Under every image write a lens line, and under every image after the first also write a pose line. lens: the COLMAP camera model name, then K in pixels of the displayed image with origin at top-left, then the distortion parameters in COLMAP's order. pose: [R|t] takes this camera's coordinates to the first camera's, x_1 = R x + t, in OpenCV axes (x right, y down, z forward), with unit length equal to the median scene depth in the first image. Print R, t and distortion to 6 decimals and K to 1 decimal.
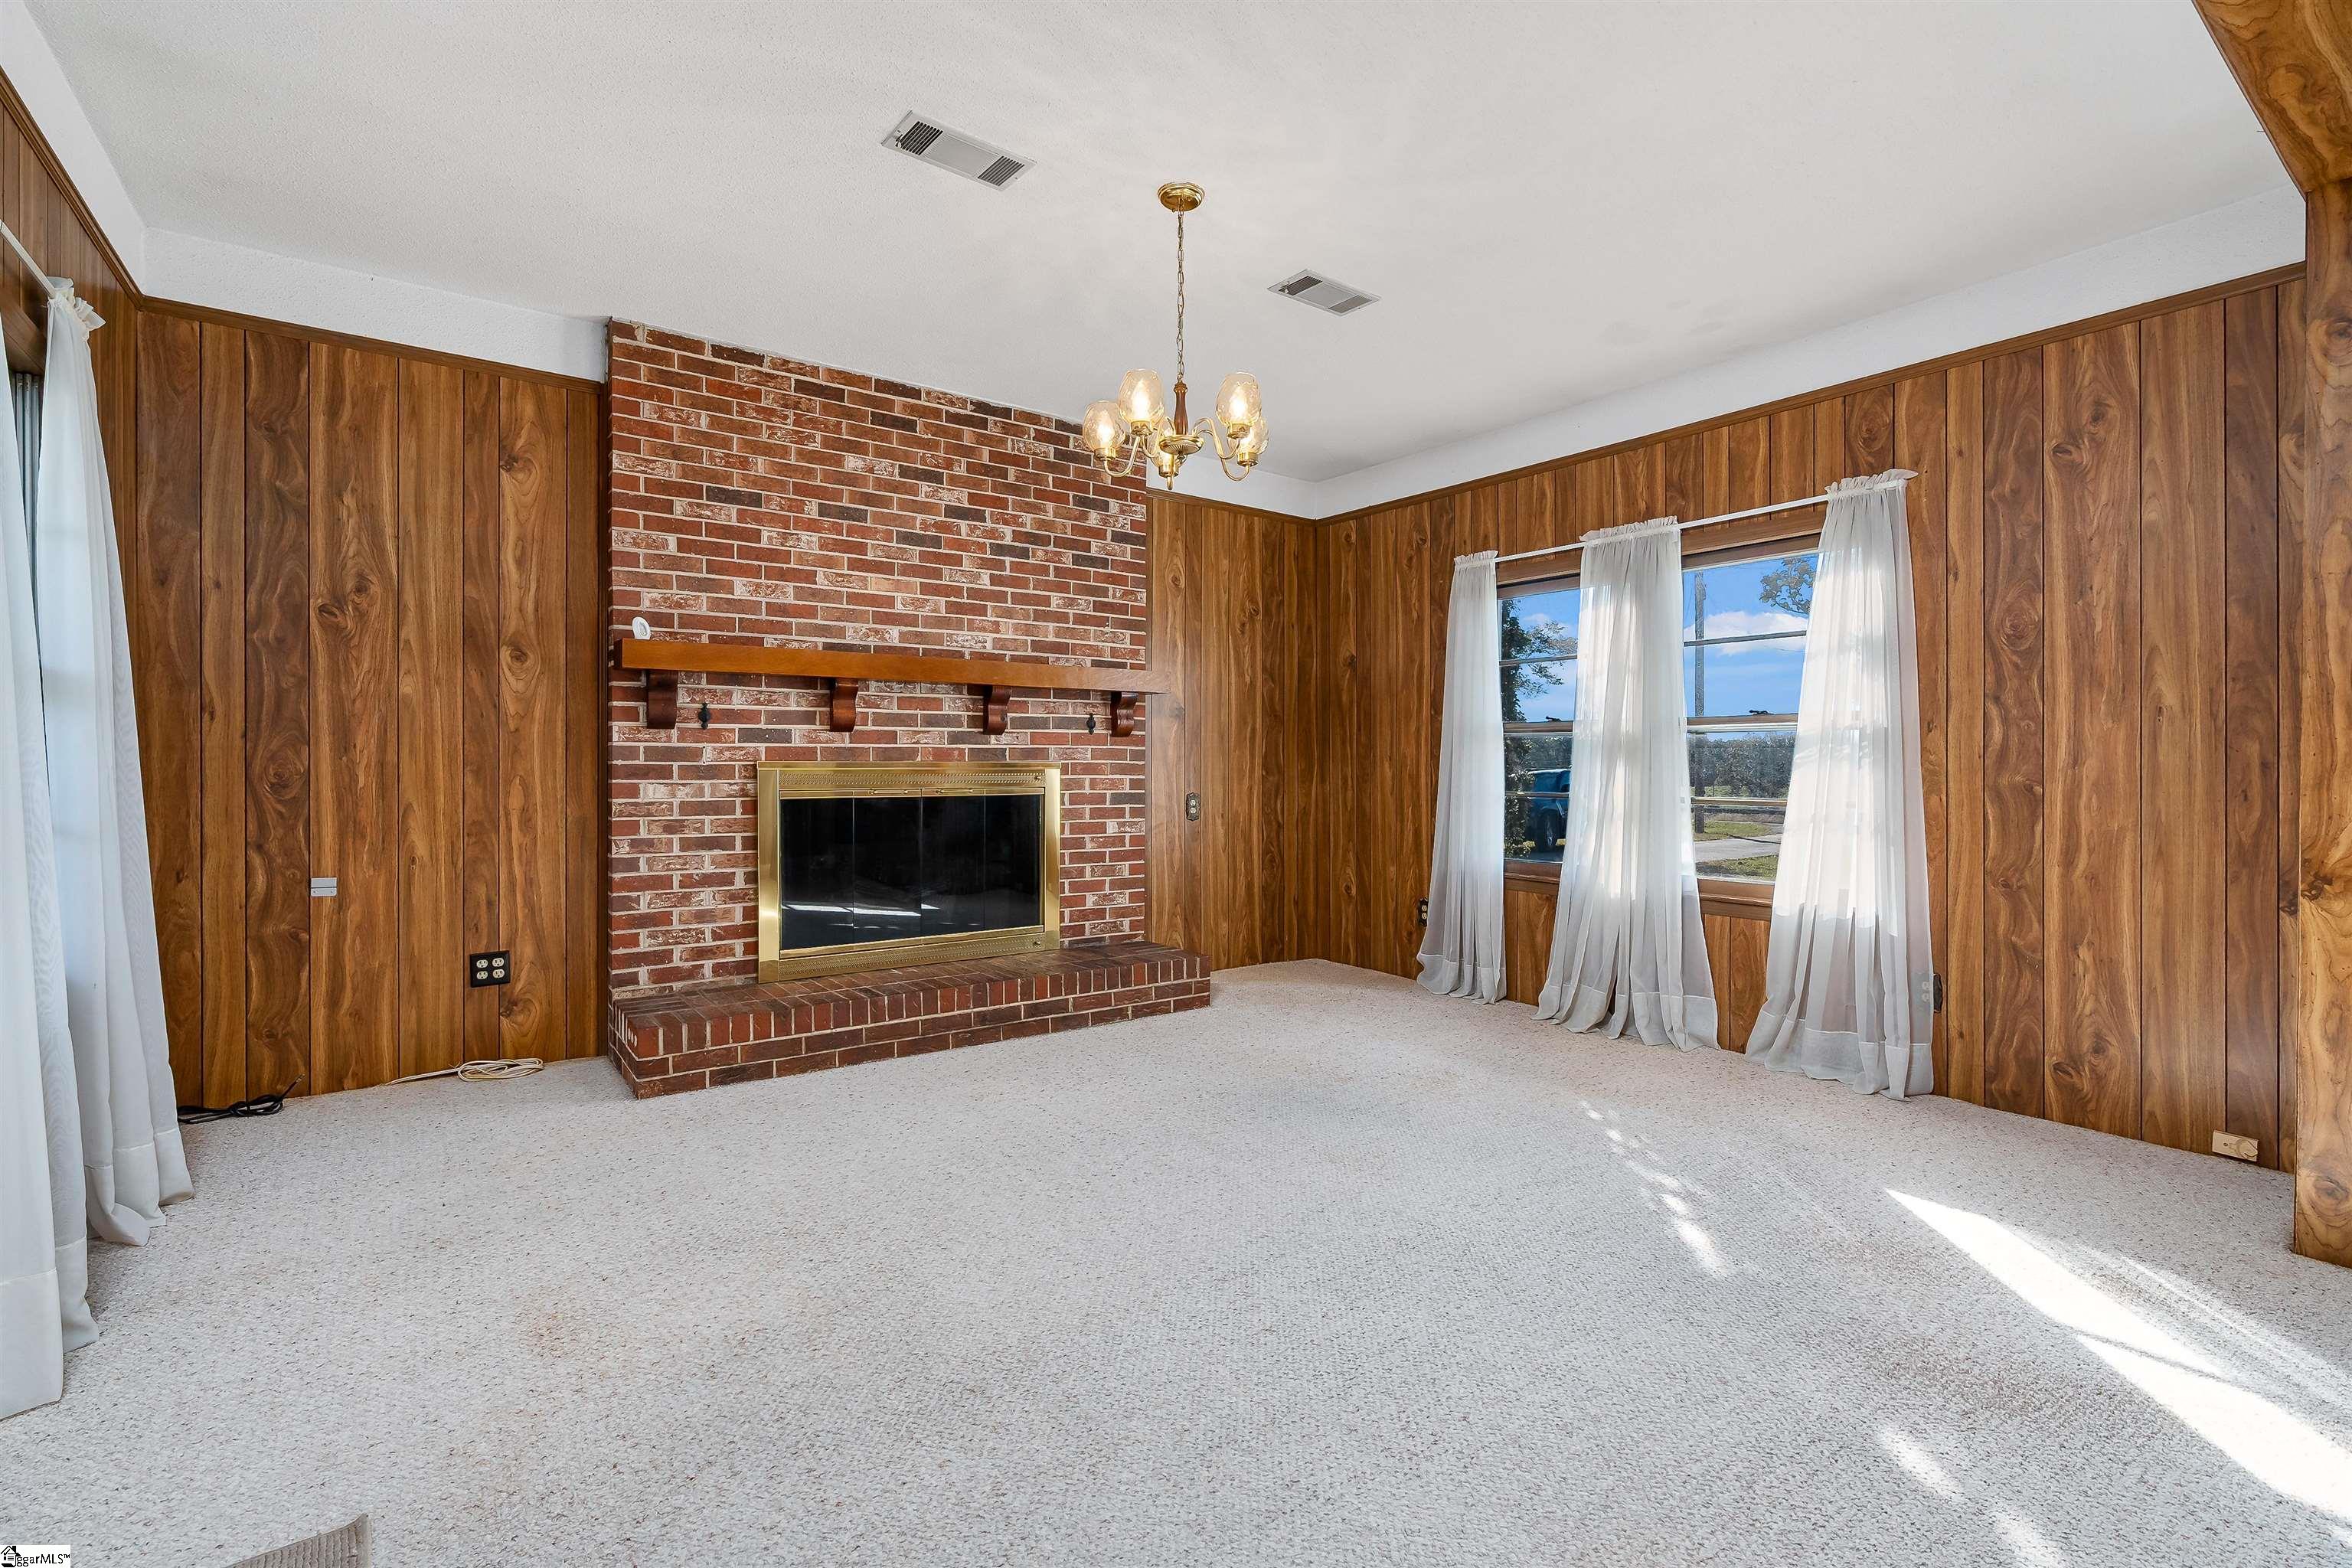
lens RADIAL K [[1065.1, 0, 1196.5], [0, 1065.1, 773.4], [0, 0, 1]] dist [-0.010953, 0.003987]
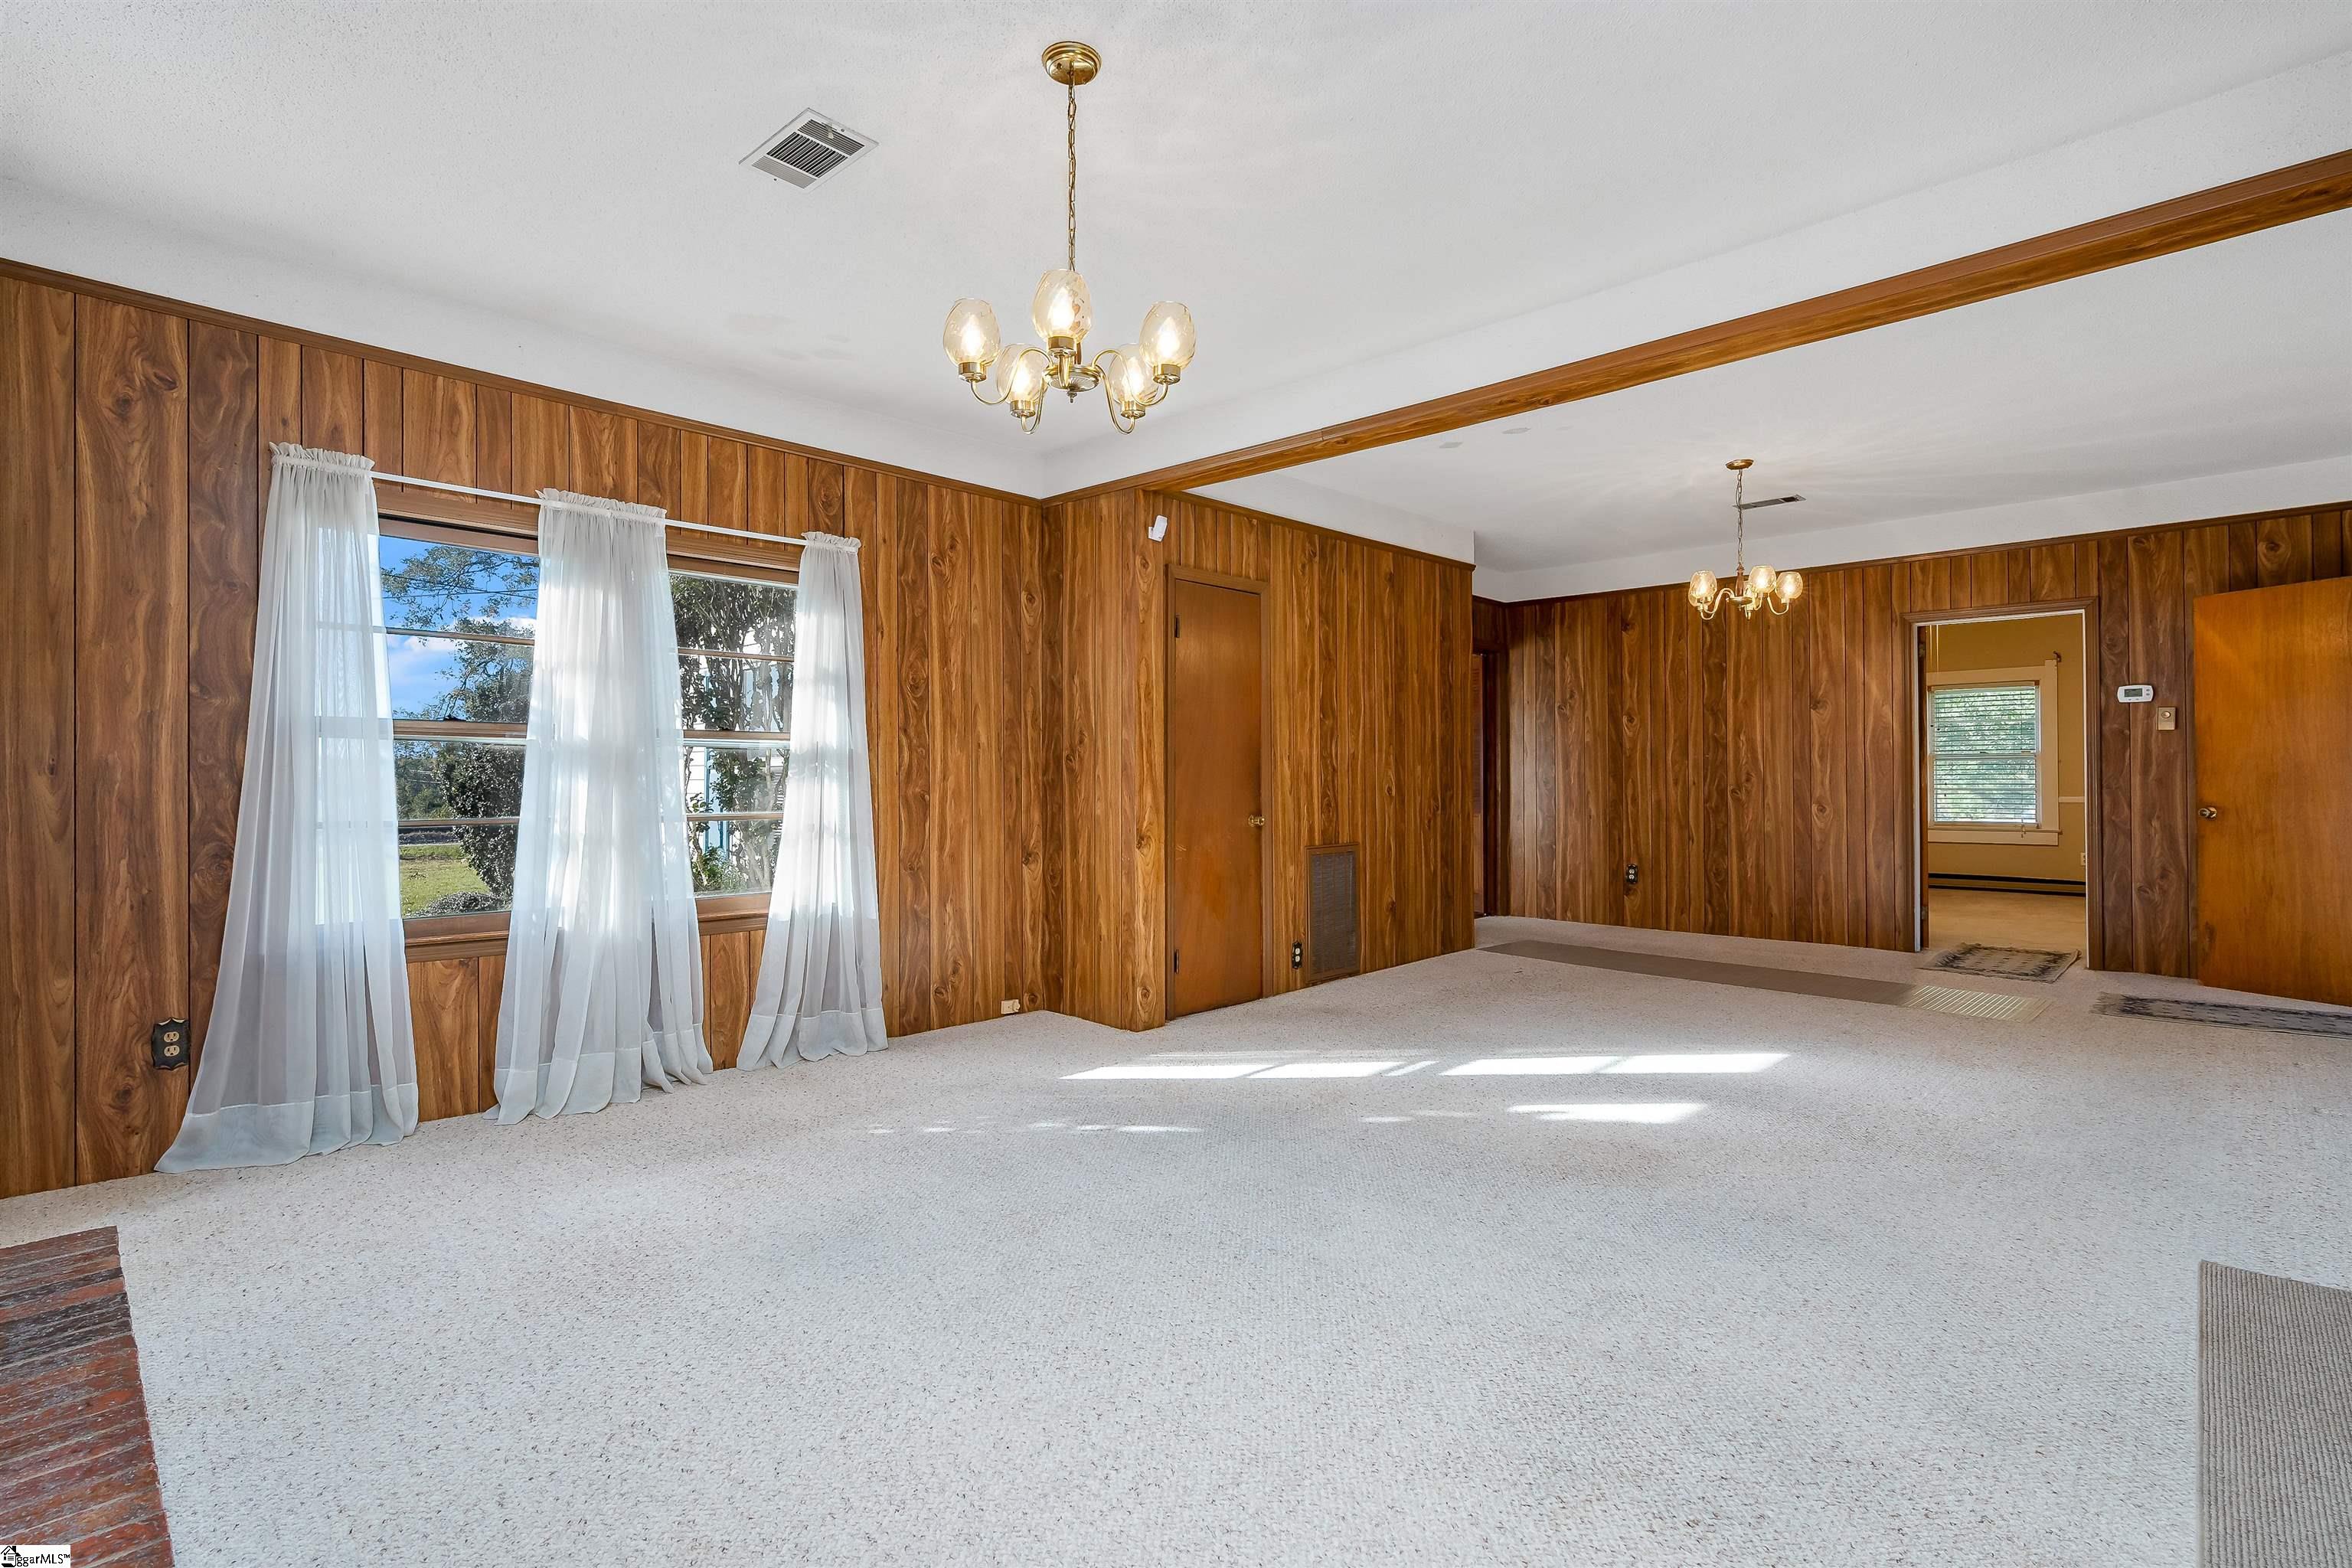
lens RADIAL K [[1090.7, 0, 1162.8], [0, 1090.7, 771.4], [0, 0, 1]] dist [-0.012028, 0.003819]
pose [[-0.145318, 0.006338, 0.989365, -0.597580], [0.008263, 0.999952, -0.005192, -0.007914], [-0.989351, 0.007420, -0.145363, 0.786027]]
